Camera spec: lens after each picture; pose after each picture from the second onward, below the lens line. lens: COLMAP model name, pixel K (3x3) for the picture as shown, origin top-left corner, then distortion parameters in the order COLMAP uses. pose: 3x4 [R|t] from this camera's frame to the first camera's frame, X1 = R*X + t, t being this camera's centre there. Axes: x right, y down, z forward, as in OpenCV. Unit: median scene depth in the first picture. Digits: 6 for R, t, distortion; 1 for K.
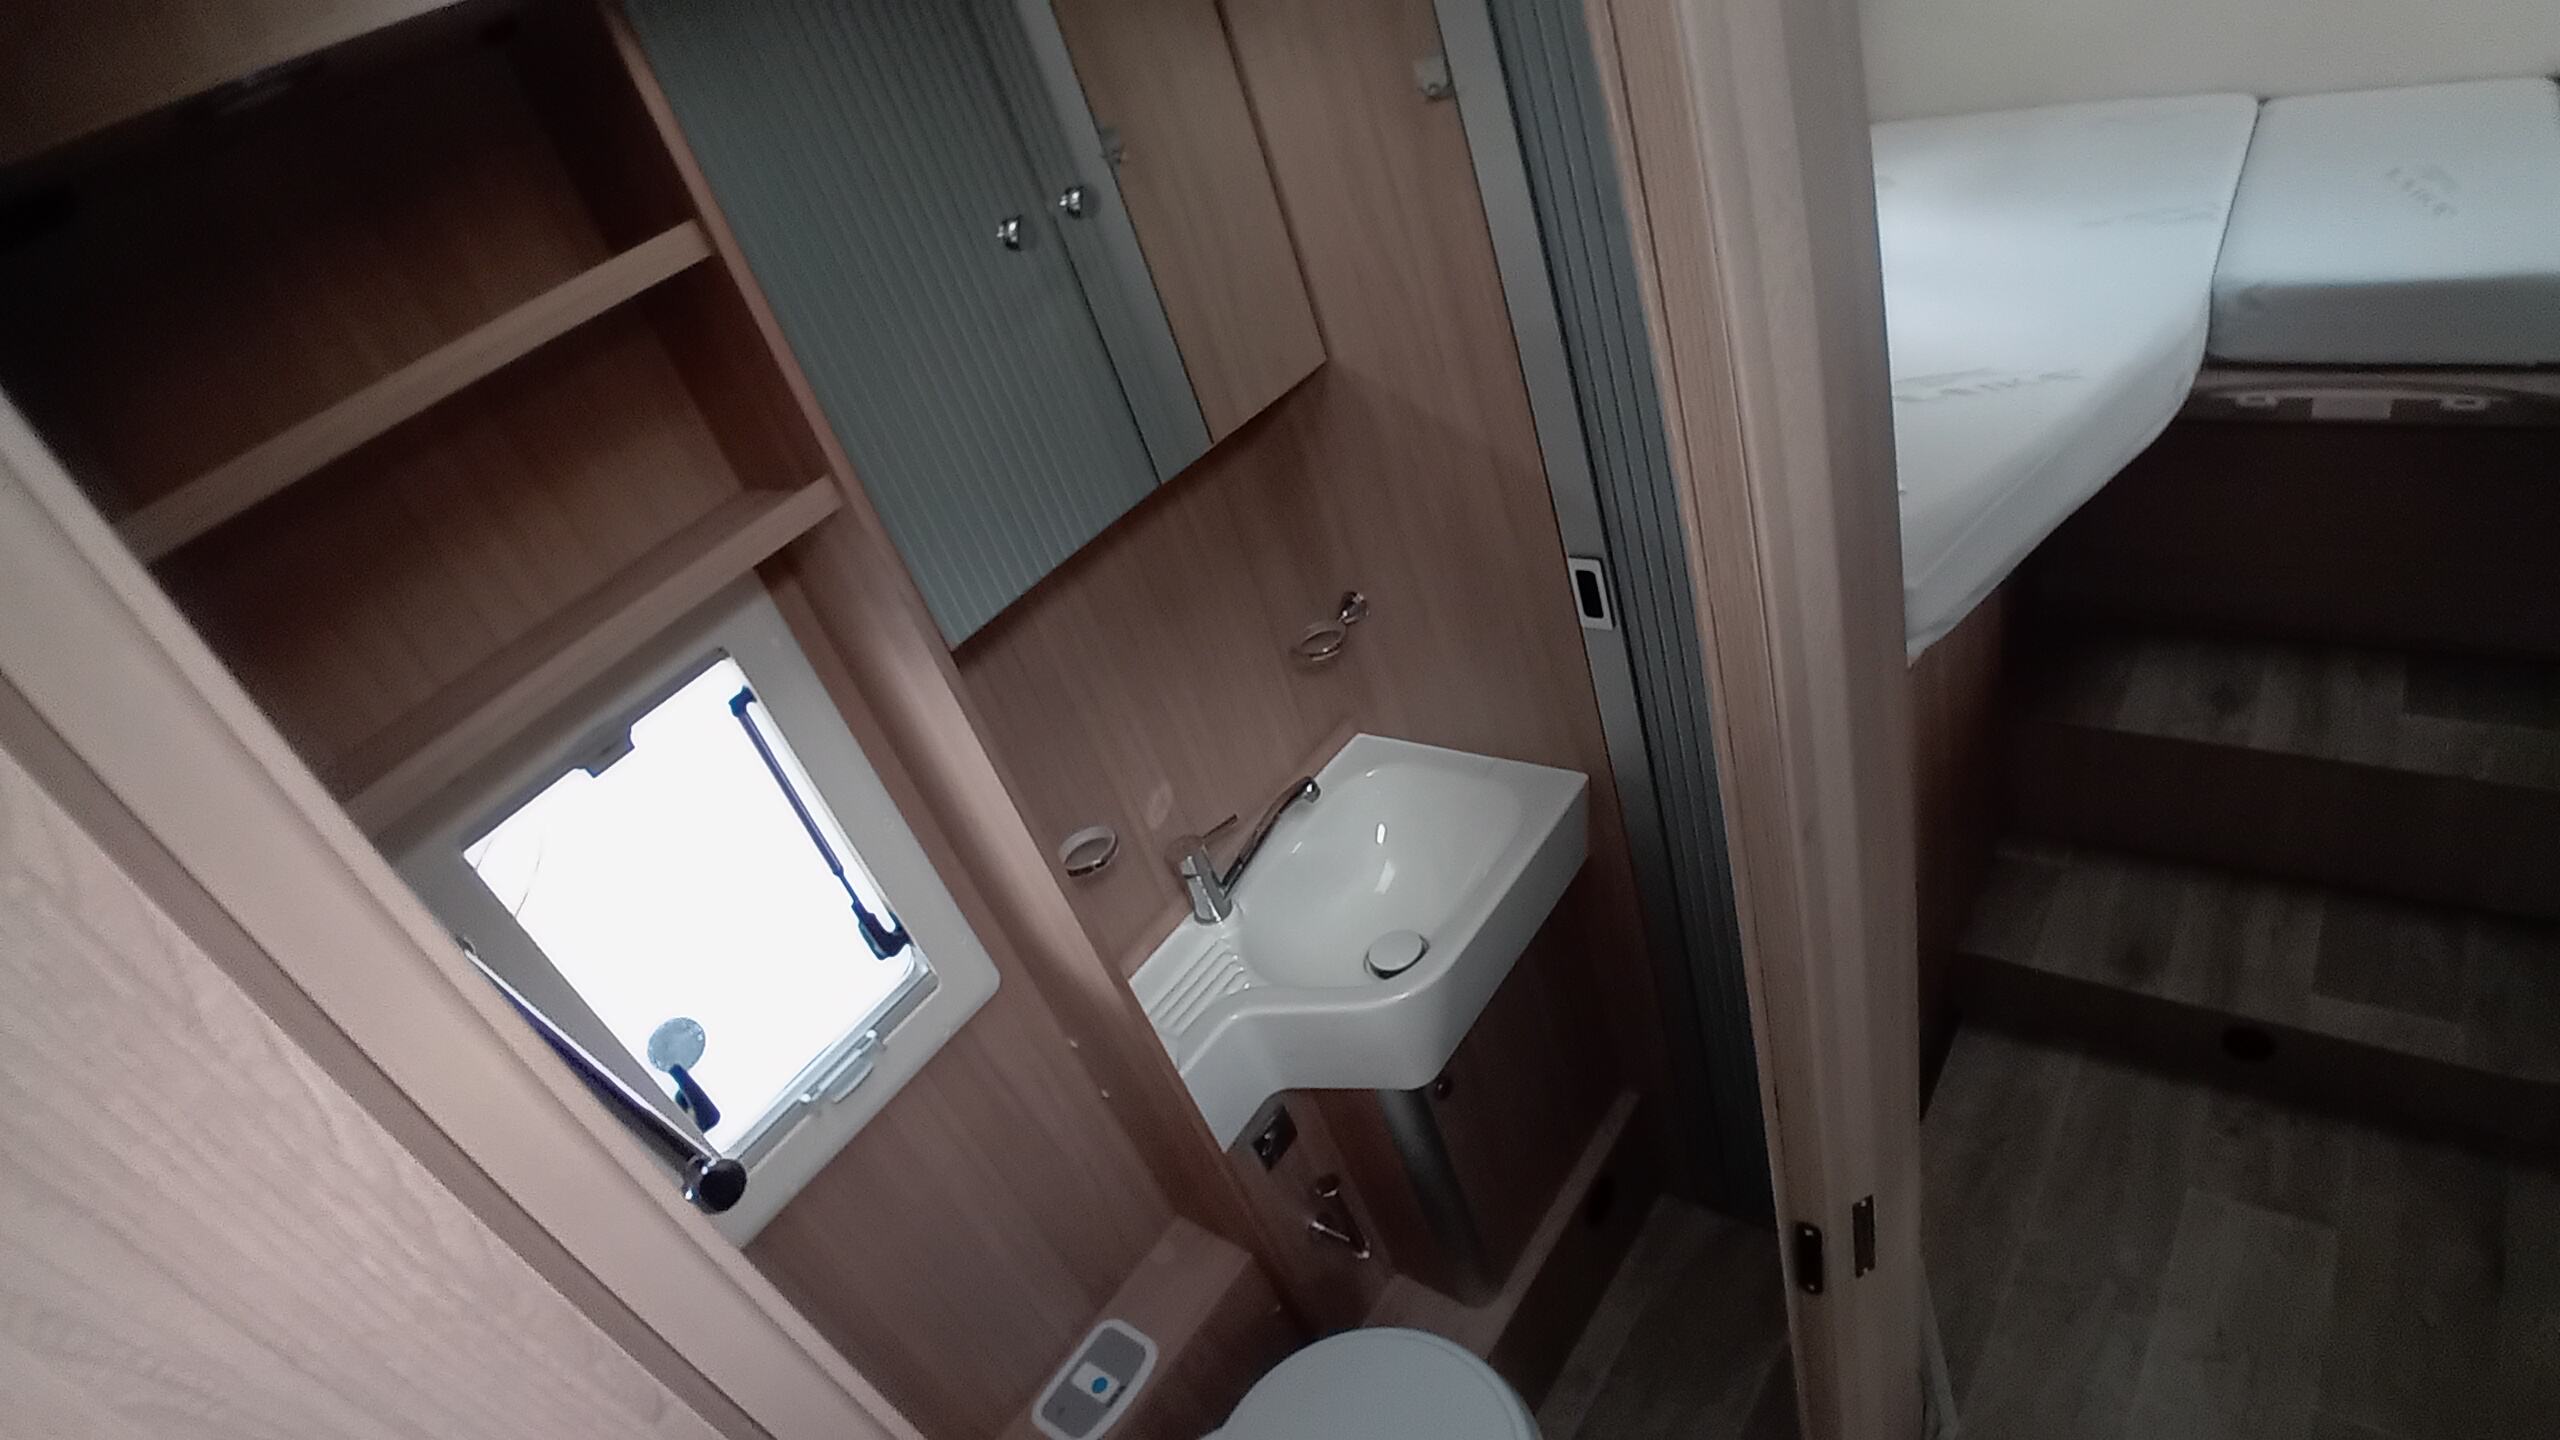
lens RADIAL K [[1297.7, 0, 1279.3], [0, 1297.7, 734.2], [0, 0, 1]] dist [-0.129725, 0.025934]
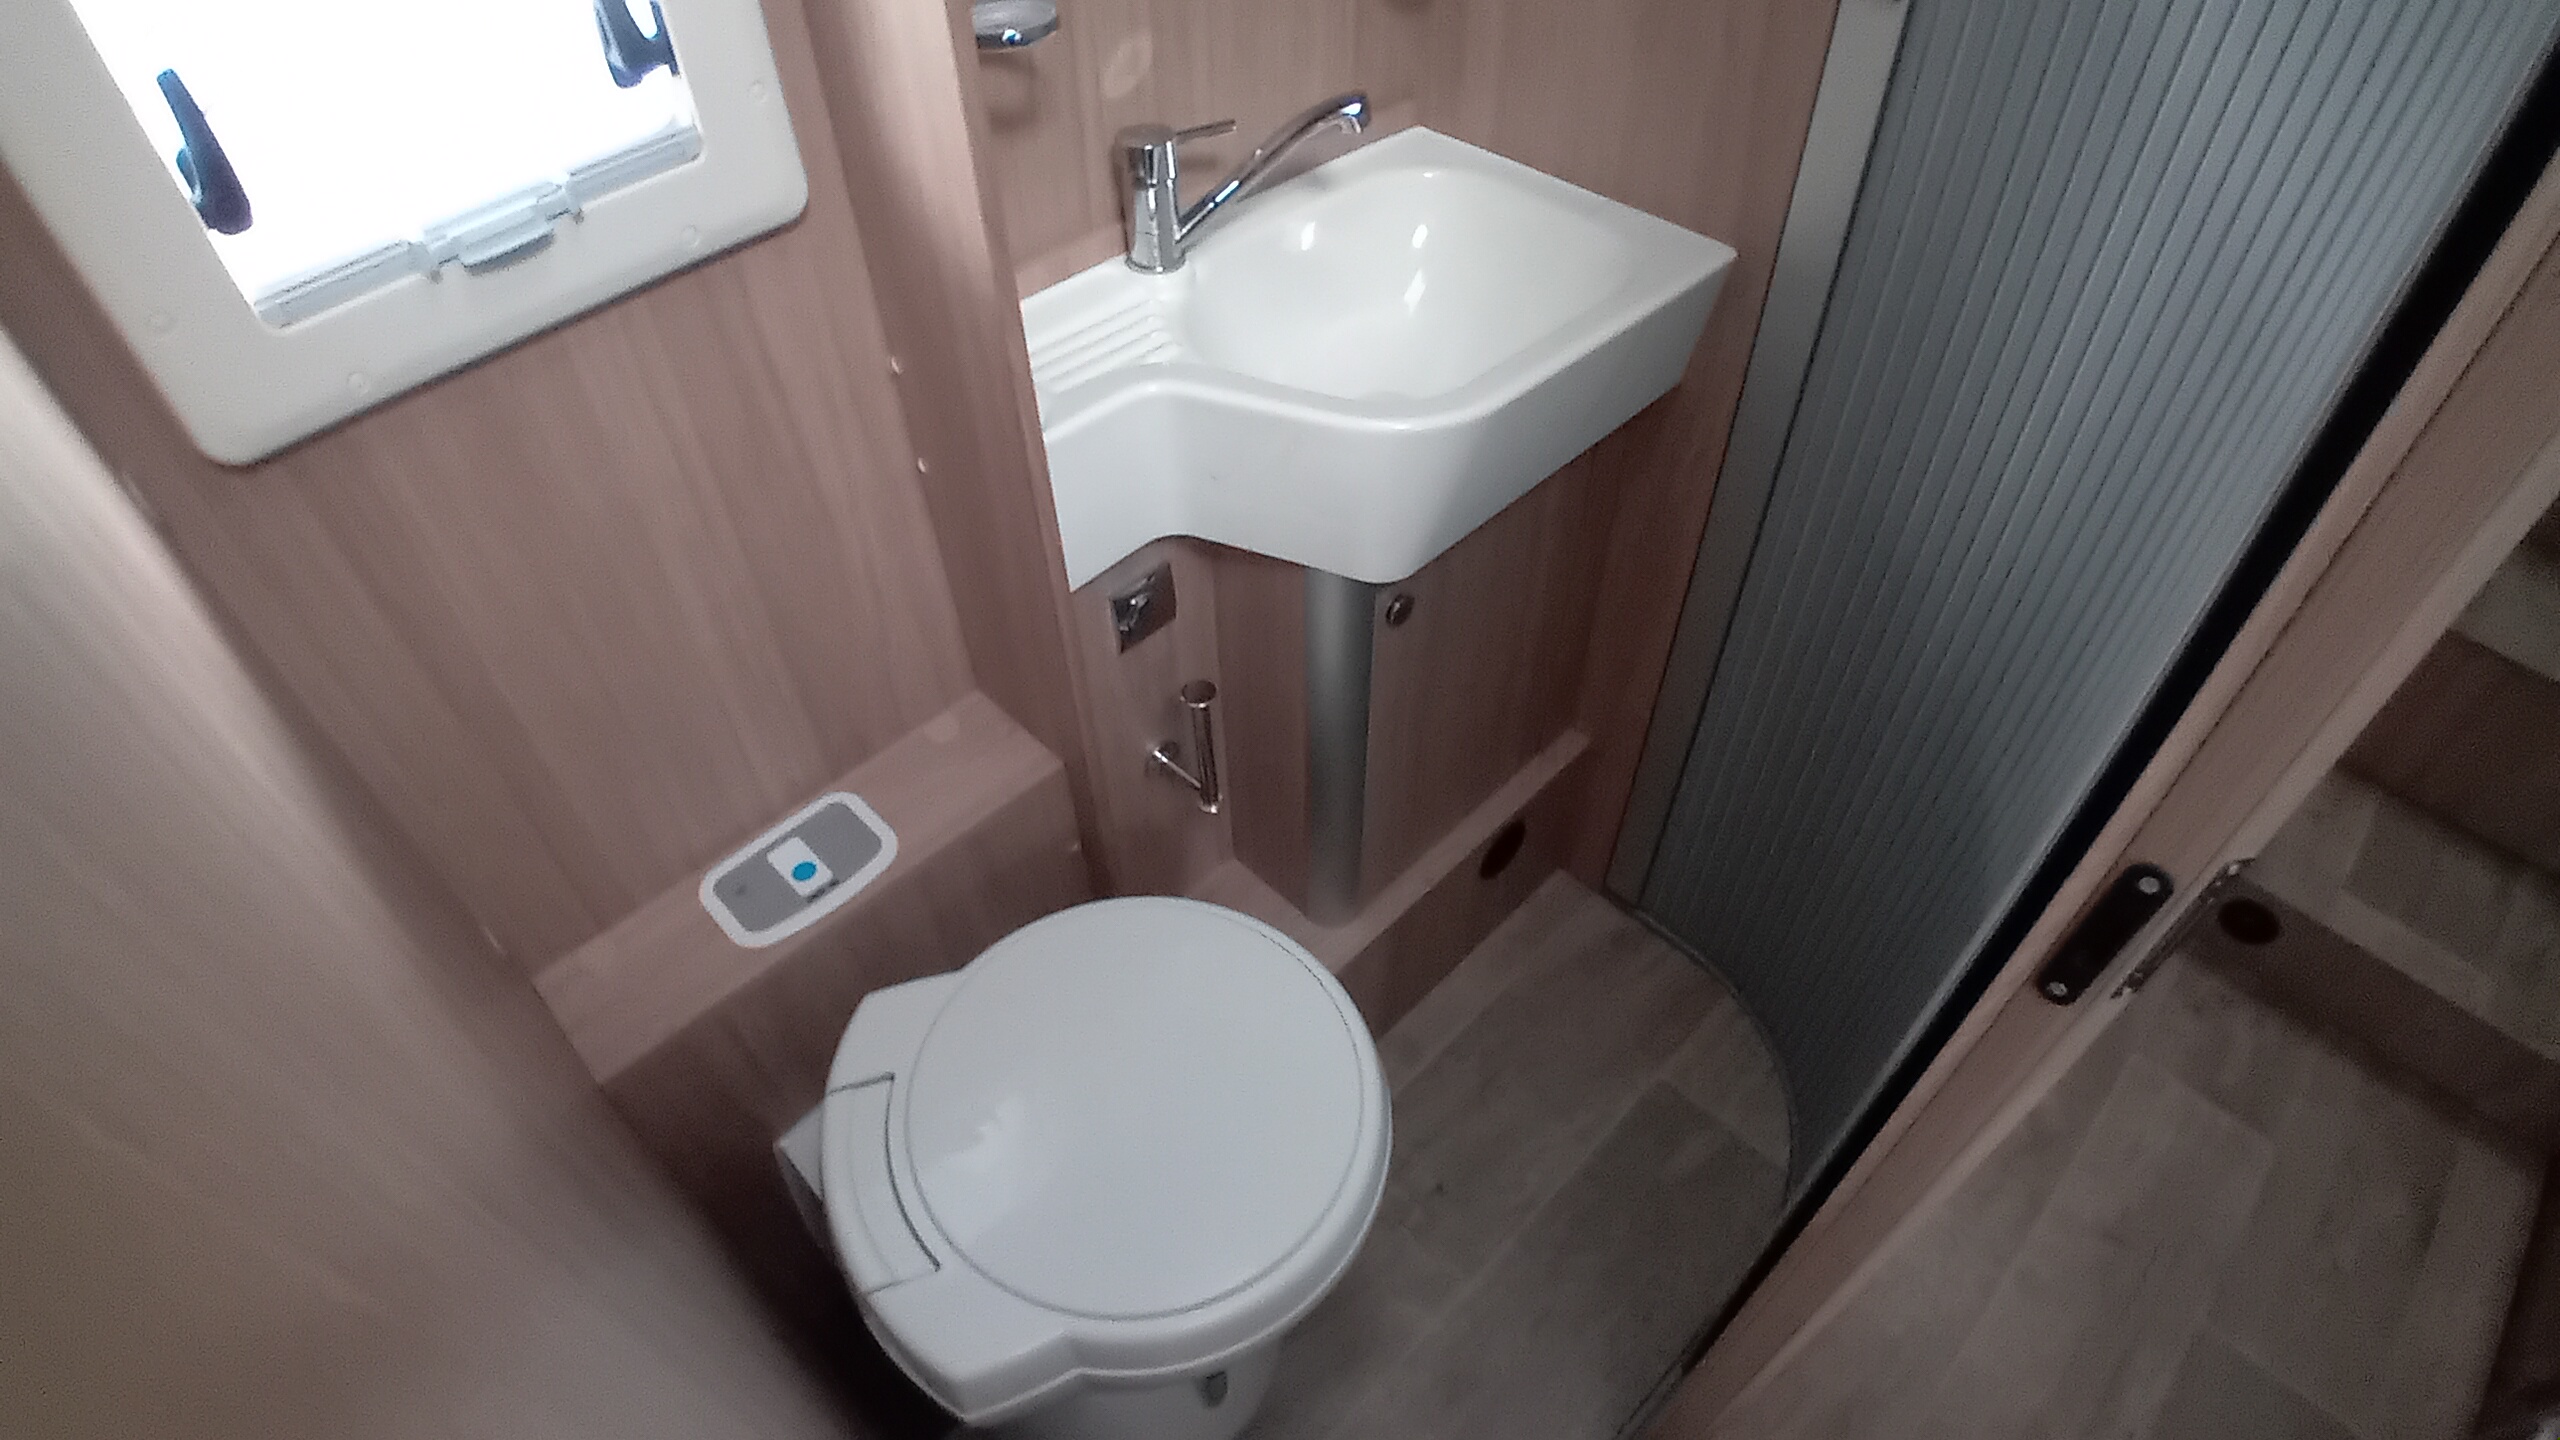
lens RADIAL K [[1297.7, 0, 1288.4], [0, 1297.7, 741.9], [0, 0, 1]] dist [-0.129725, 0.025934]
pose [[0.947355, 0.286521, 0.142910, -0.008391], [-0.313709, 0.919918, 0.235237, 0.181846], [-0.064065, -0.267686, 0.961374, 0.286933]]
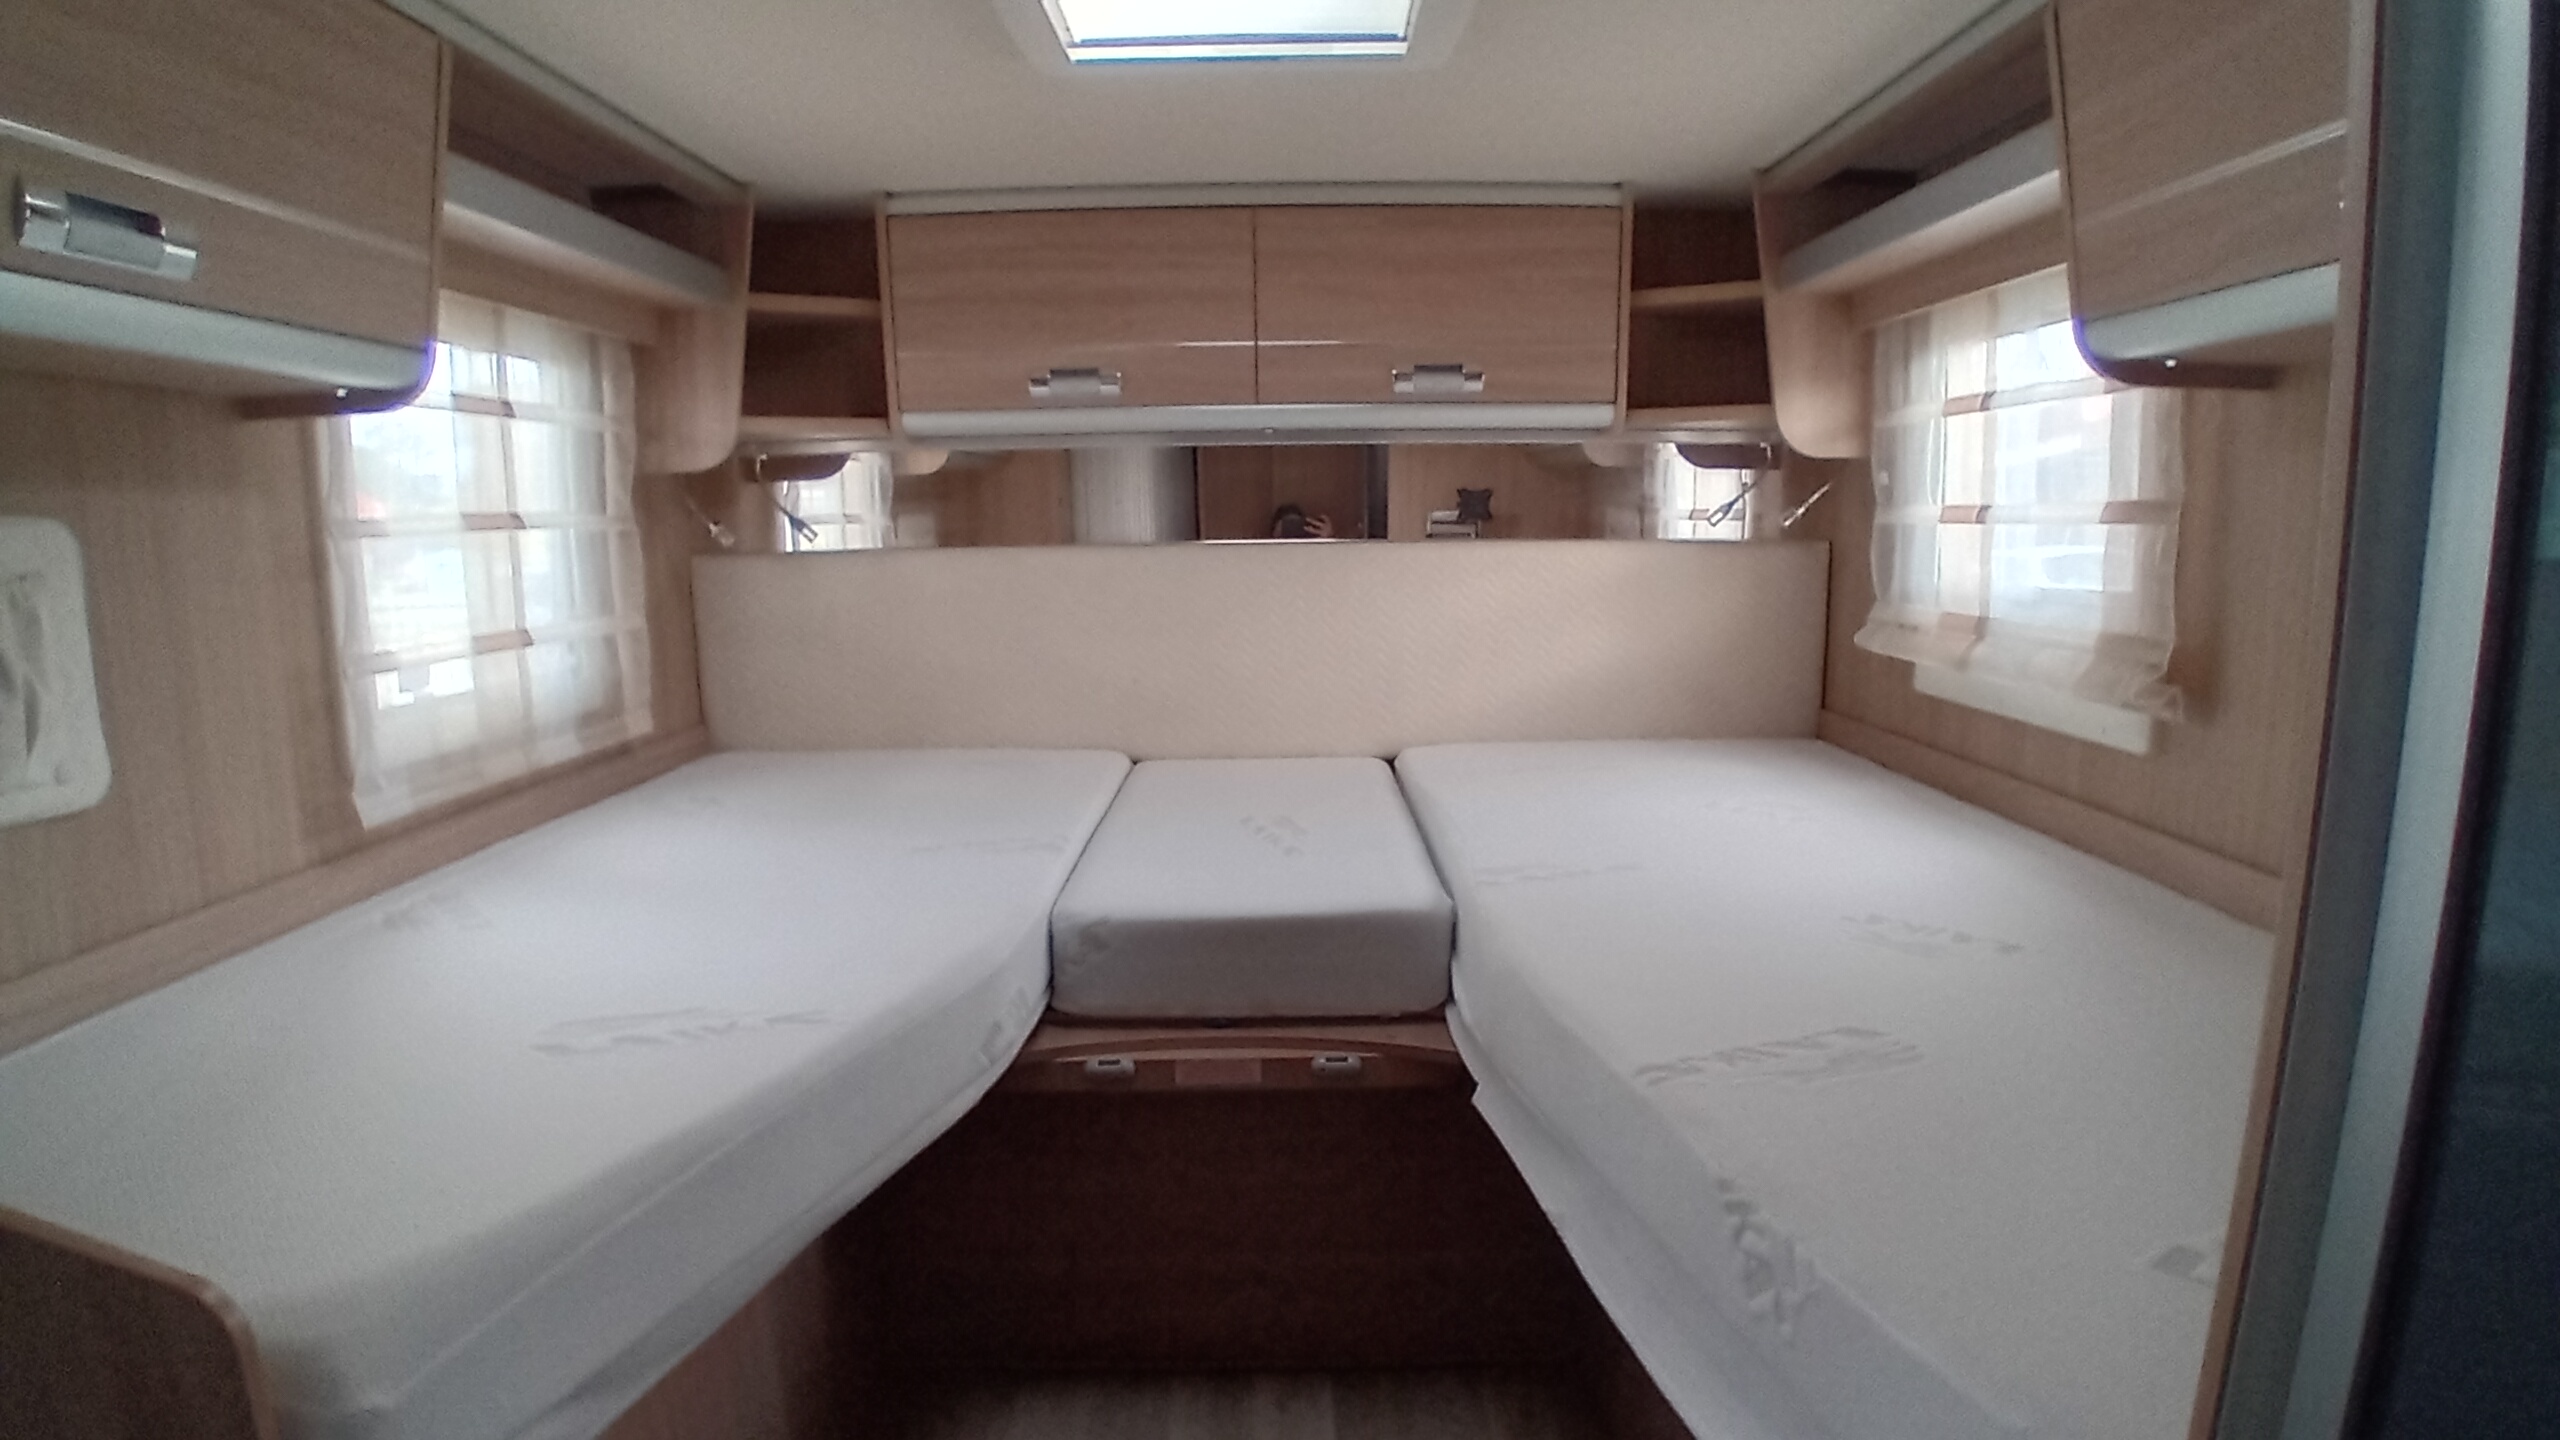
lens RADIAL K [[1297.7, 0, 1290.5], [0, 1297.7, 744.2], [0, 0, 1]] dist [-0.129725, 0.025934]
pose [[0.760972, 0.188834, 0.620696, 0.400550], [0.157698, 0.874177, -0.459288, -0.068851], [-0.629328, 0.447388, 0.635445, 0.342678]]
